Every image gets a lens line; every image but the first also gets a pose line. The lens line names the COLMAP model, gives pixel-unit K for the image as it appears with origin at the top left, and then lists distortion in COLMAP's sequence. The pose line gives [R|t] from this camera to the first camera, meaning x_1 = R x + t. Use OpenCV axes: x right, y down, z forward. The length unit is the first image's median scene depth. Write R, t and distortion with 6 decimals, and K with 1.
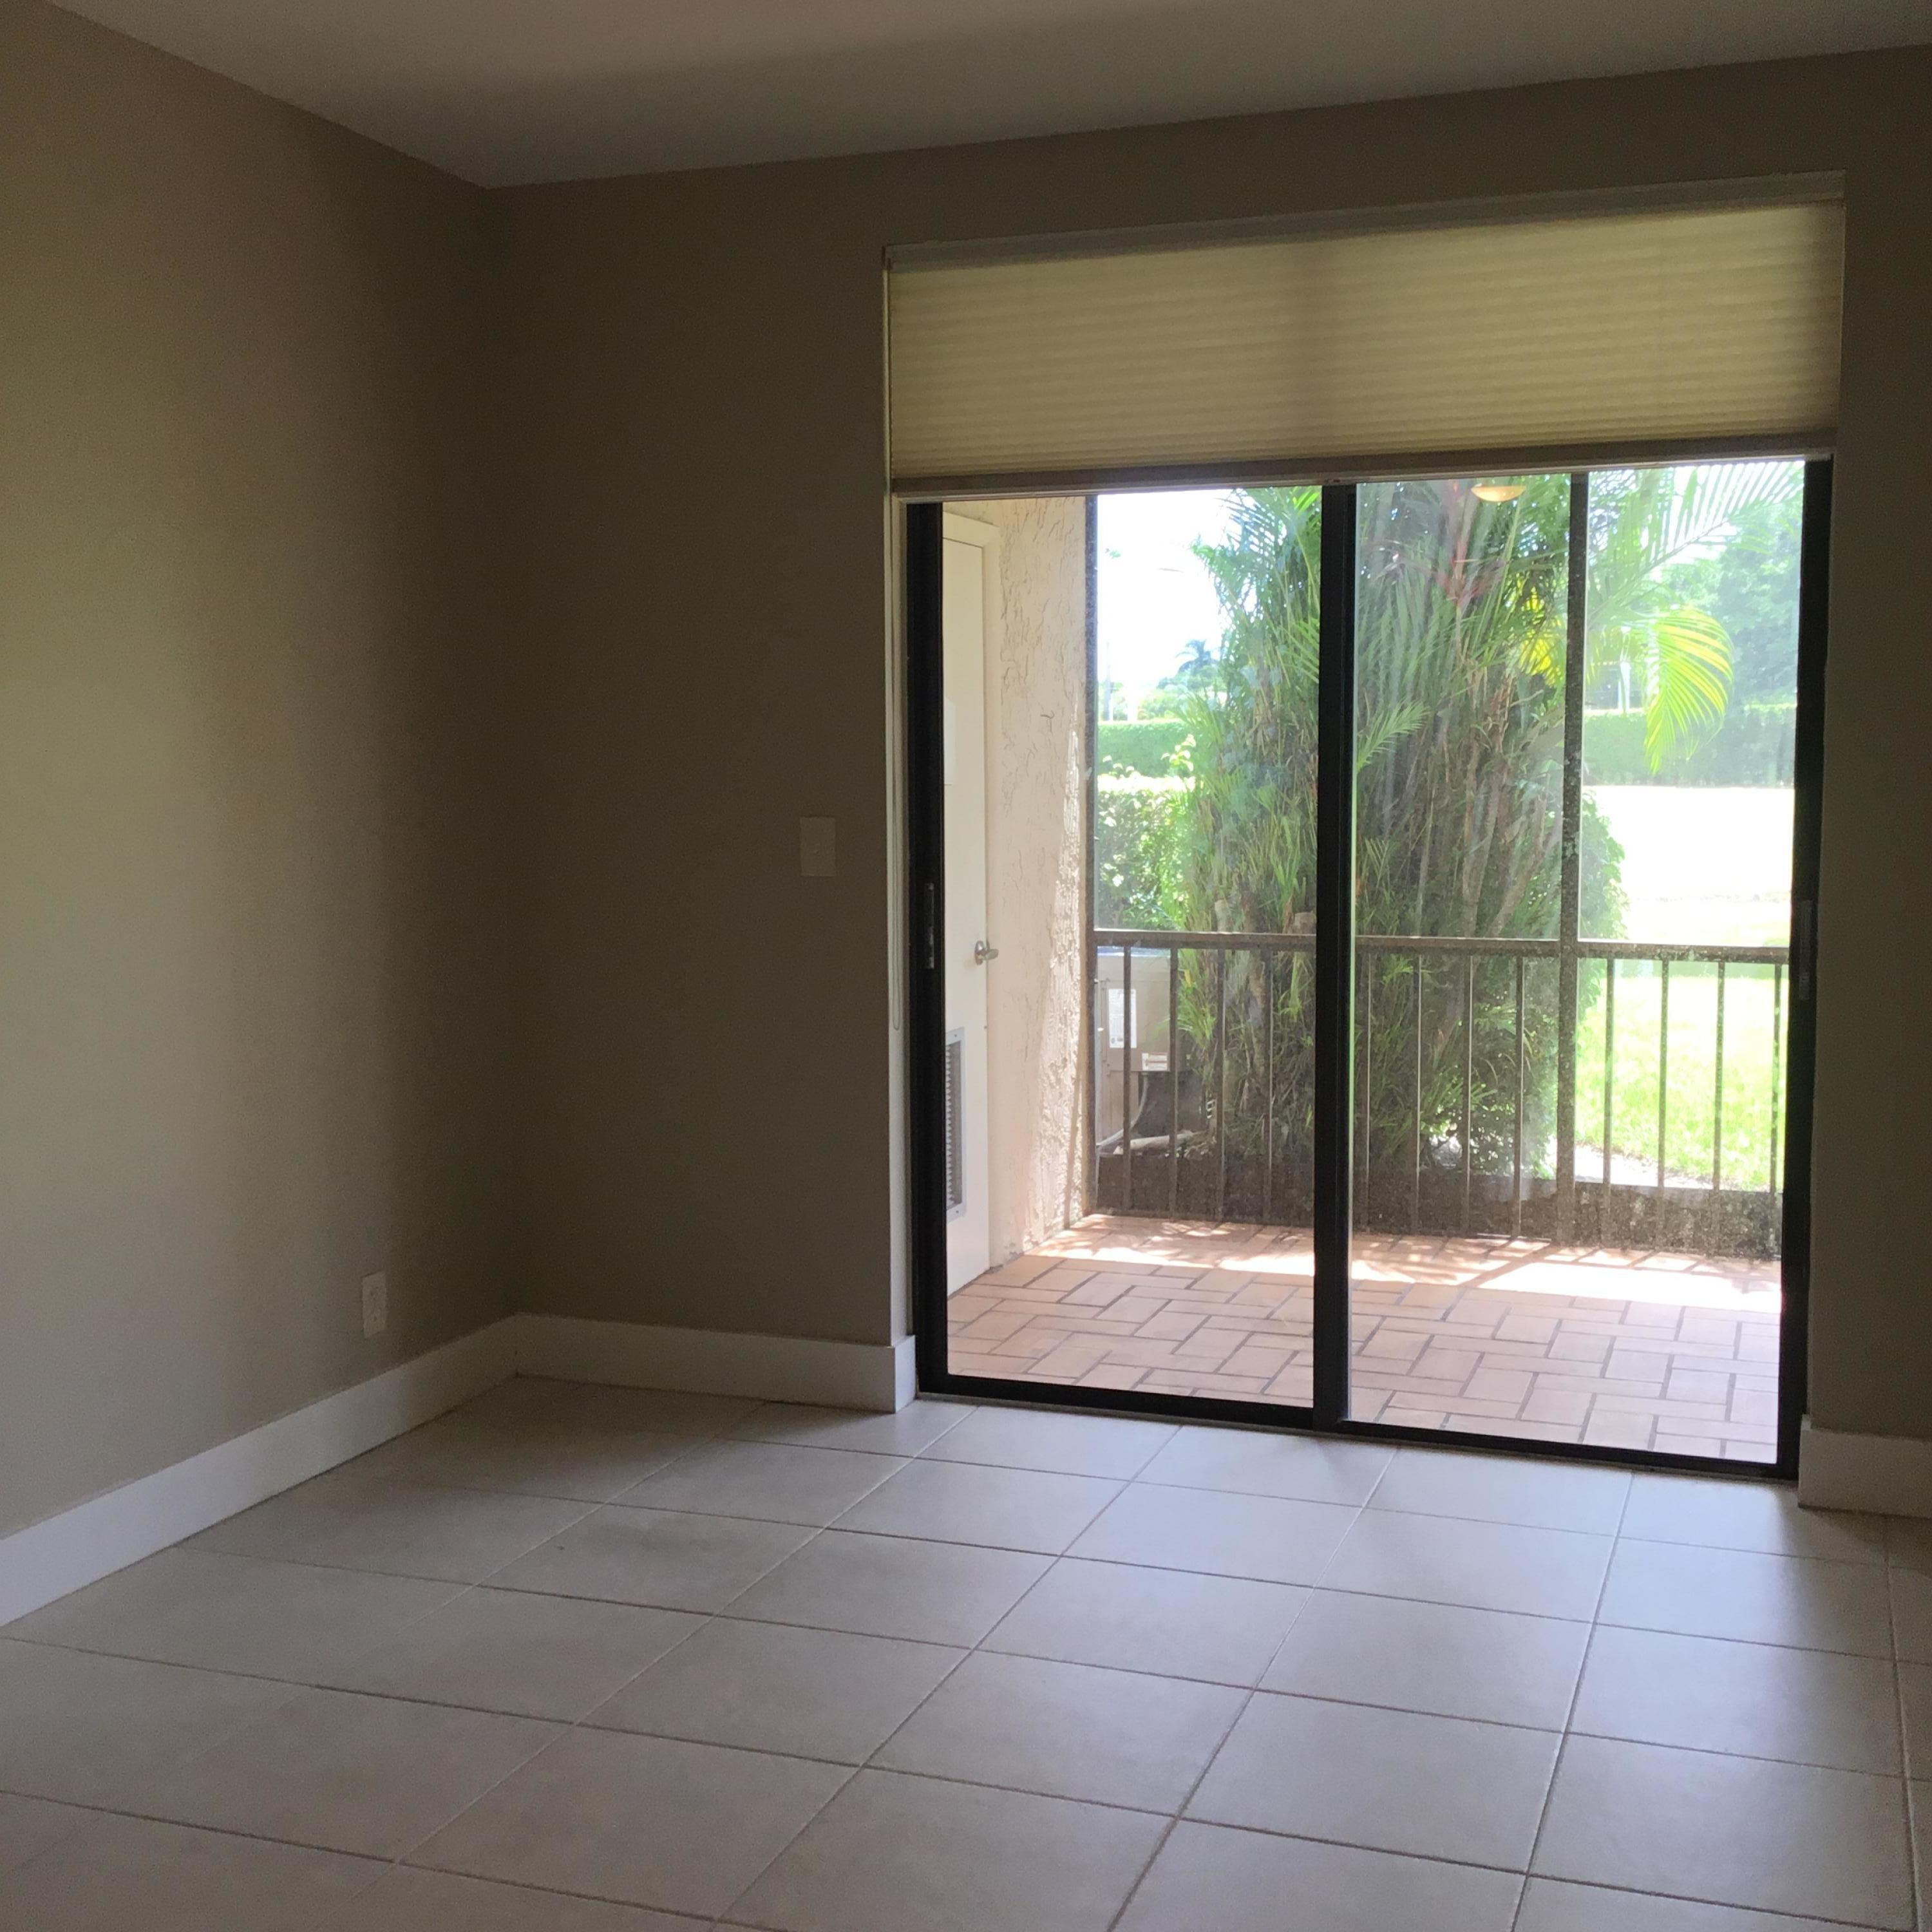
lens RADIAL K [[2325.6, 0, 963.4], [0, 2325.6, 948.6], [0, 0, 1]] dist [0.119461, -0.211800]
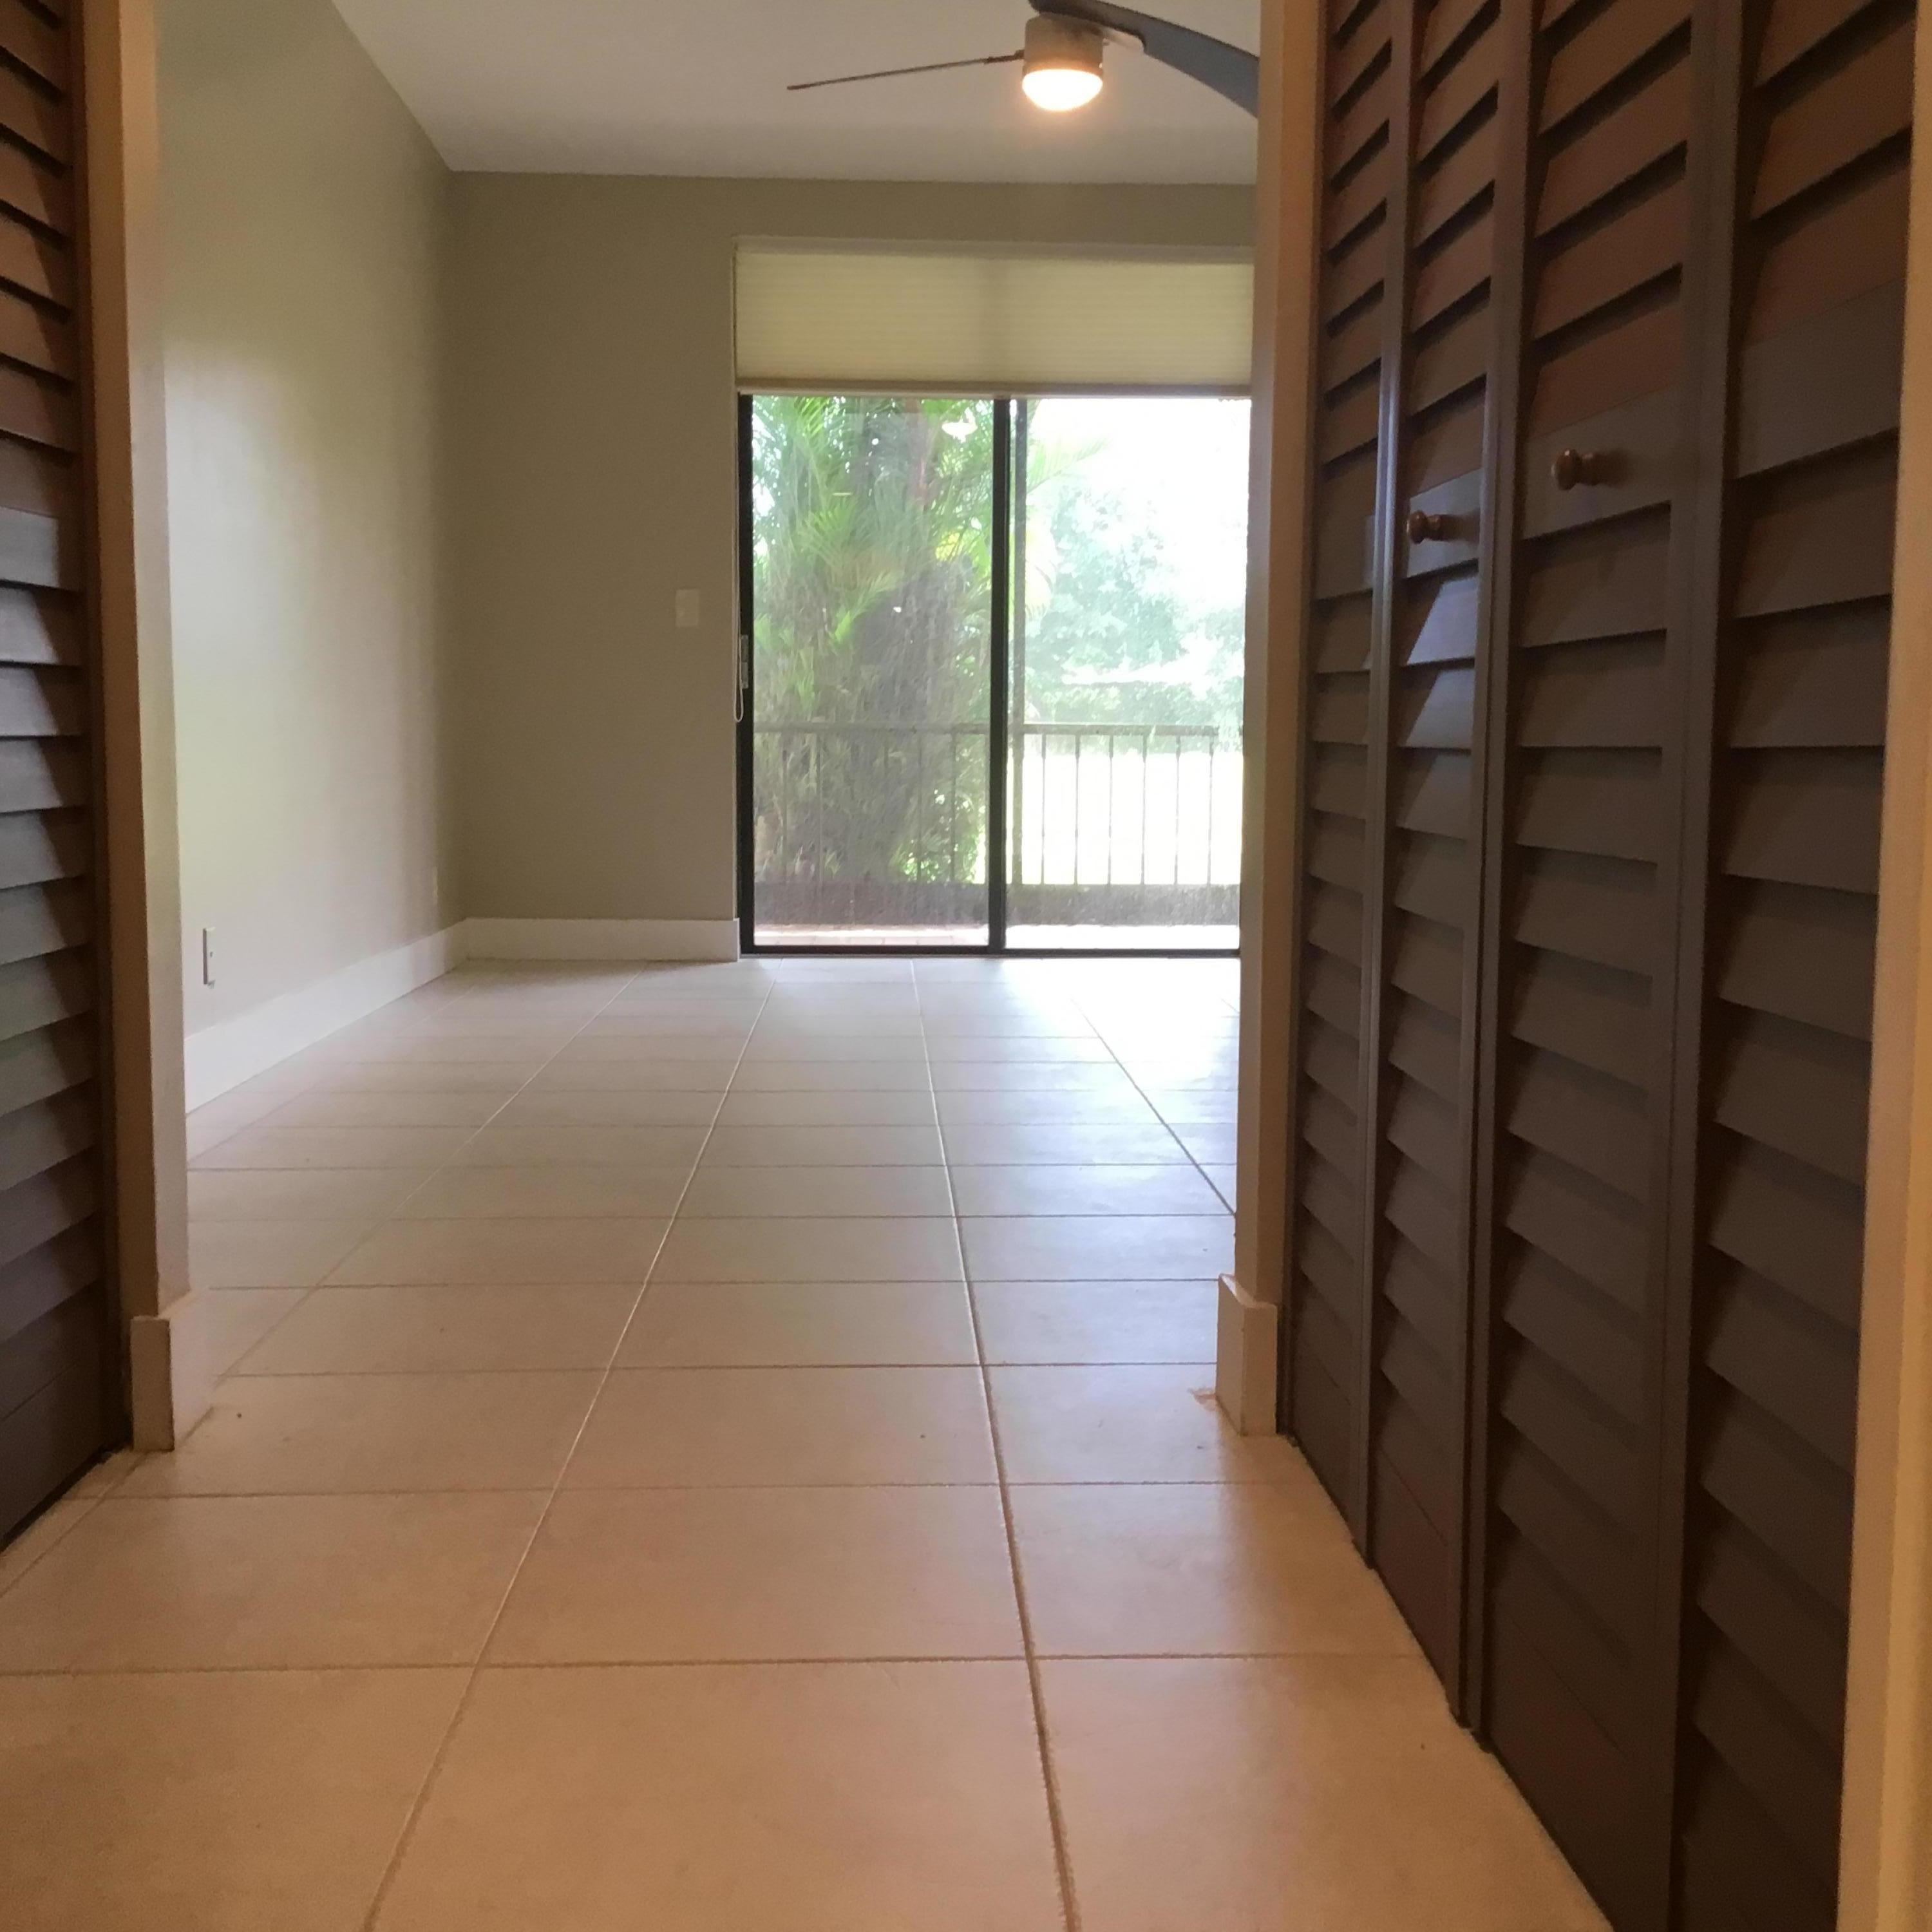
lens RADIAL K [[2325.6, 0, 963.4], [0, 2325.6, 948.6], [0, 0, 1]] dist [0.119461, -0.211800]
pose [[0.925263, -0.024363, 0.378543, -0.483788], [0.021594, 0.999700, 0.011558, 0.170961], [-0.378711, -0.002520, 0.925512, -0.540254]]
